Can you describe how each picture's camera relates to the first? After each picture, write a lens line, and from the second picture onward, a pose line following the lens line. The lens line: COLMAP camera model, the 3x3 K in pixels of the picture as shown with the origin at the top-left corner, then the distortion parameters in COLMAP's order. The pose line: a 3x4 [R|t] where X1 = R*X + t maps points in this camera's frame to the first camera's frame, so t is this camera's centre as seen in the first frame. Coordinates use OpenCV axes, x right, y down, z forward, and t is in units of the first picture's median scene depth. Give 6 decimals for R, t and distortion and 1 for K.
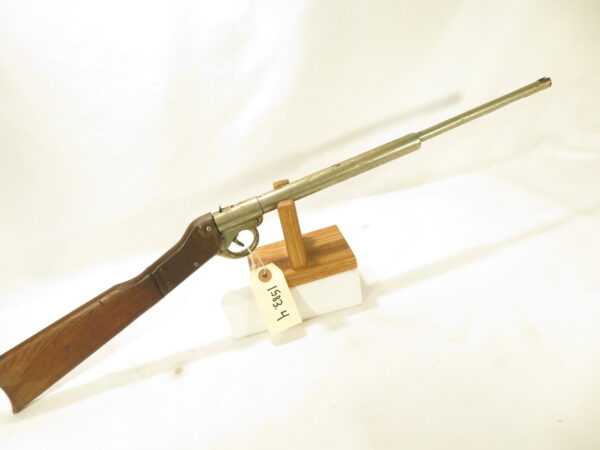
lens RADIAL K [[435.2, 0, 300.0], [0, 435.2, 225.0], [0, 0, 1]] dist [-0.009251, 0.000528]
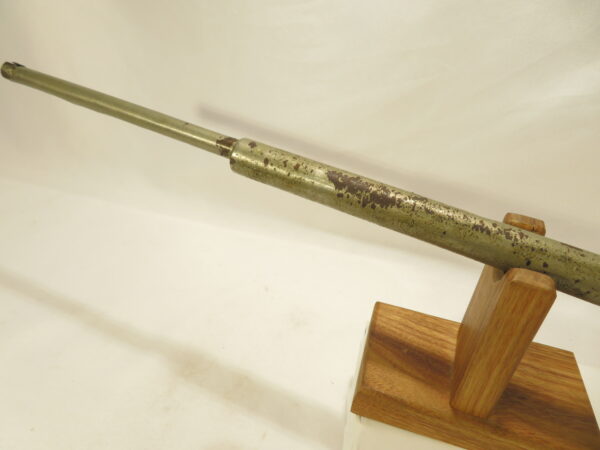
lens RADIAL K [[435.2, 0, 300.0], [0, 435.2, 225.0], [0, 0, 1]] dist [-0.009251, 0.000528]
pose [[0.832126, 0.481778, -0.274692, -0.112848], [-0.476462, 0.874528, 0.090470, -0.025874], [0.283813, 0.055598, 0.957267, 0.529024]]
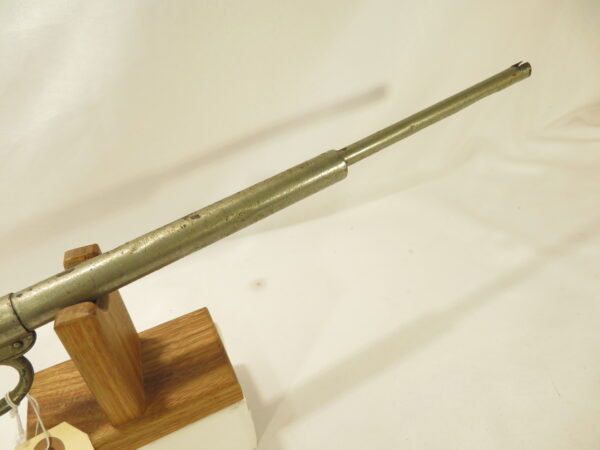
lens RADIAL K [[435.2, 0, 300.0], [0, 435.2, 225.0], [0, 0, 1]] dist [-0.009251, 0.000528]
pose [[0.972882, -0.042184, 0.227424, 0.088888], [0.040174, 0.999102, 0.013464, -0.126536], [-0.227788, -0.003963, 0.973703, 0.472152]]
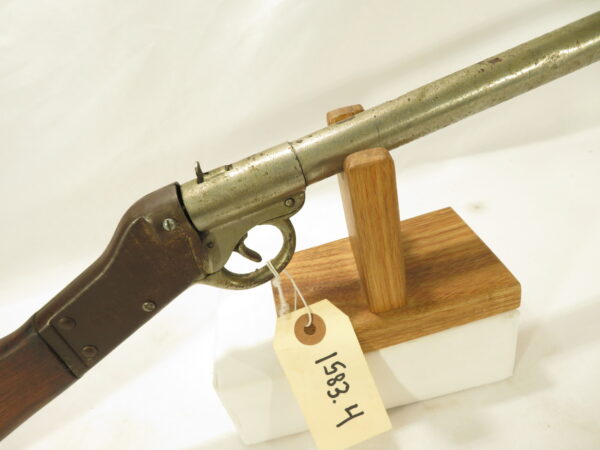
lens RADIAL K [[435.2, 0, 300.0], [0, 435.2, 225.0], [0, 0, 1]] dist [-0.009251, 0.000528]
pose [[0.997909, -0.000191, -0.064633, -0.061769], [0.004445, 0.997830, 0.065686, -0.014859], [0.064480, -0.065836, 0.995745, 0.572551]]
